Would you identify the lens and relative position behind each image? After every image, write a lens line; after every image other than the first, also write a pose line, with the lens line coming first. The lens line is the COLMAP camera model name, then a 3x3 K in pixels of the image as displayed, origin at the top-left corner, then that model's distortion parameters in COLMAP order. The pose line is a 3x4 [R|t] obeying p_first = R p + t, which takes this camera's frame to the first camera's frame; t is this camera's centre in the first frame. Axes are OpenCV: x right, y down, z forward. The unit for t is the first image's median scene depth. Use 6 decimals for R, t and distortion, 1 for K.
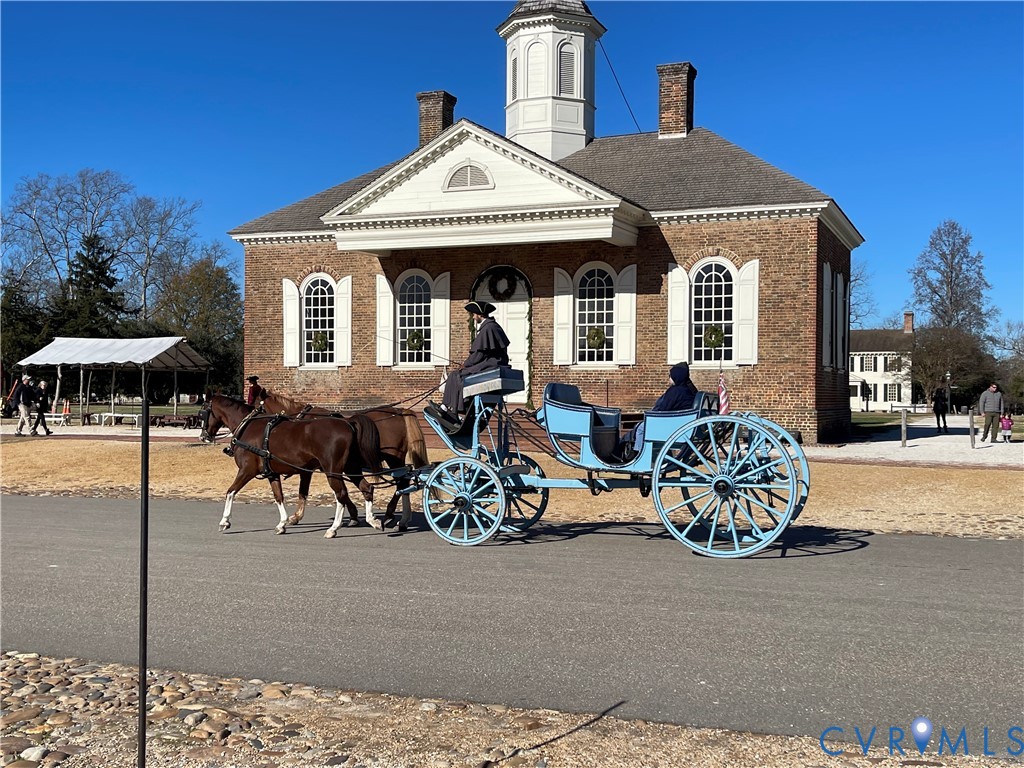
lens RADIAL K [[1129.3, 0, 512.0], [0, 1129.3, 384.0], [0, 0, 1]] dist [0.142183, 0.000857]
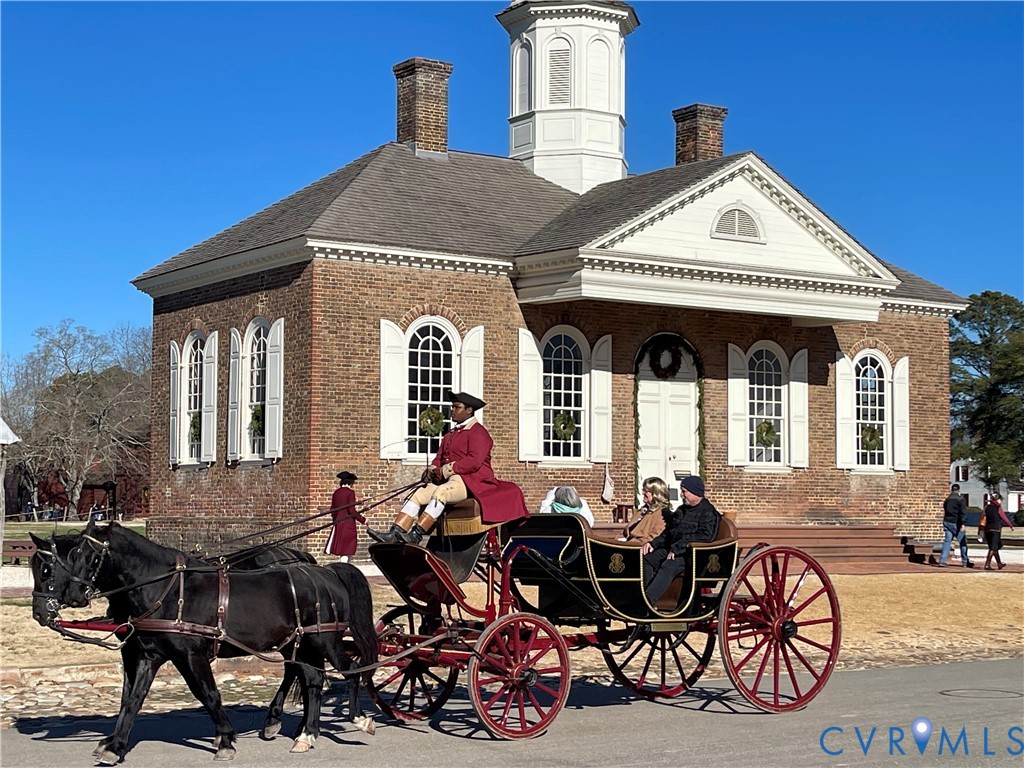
lens RADIAL K [[1761.6, 0, 512.0], [0, 1761.6, 384.0], [0, 0, 1]] dist [0.196473, -0.029919]
pose [[0.543651, 0.052607, 0.837661, -1.070119], [-0.010266, 0.998376, -0.056038, -0.002724], [-0.839249, 0.021866, 0.543308, 0.444664]]
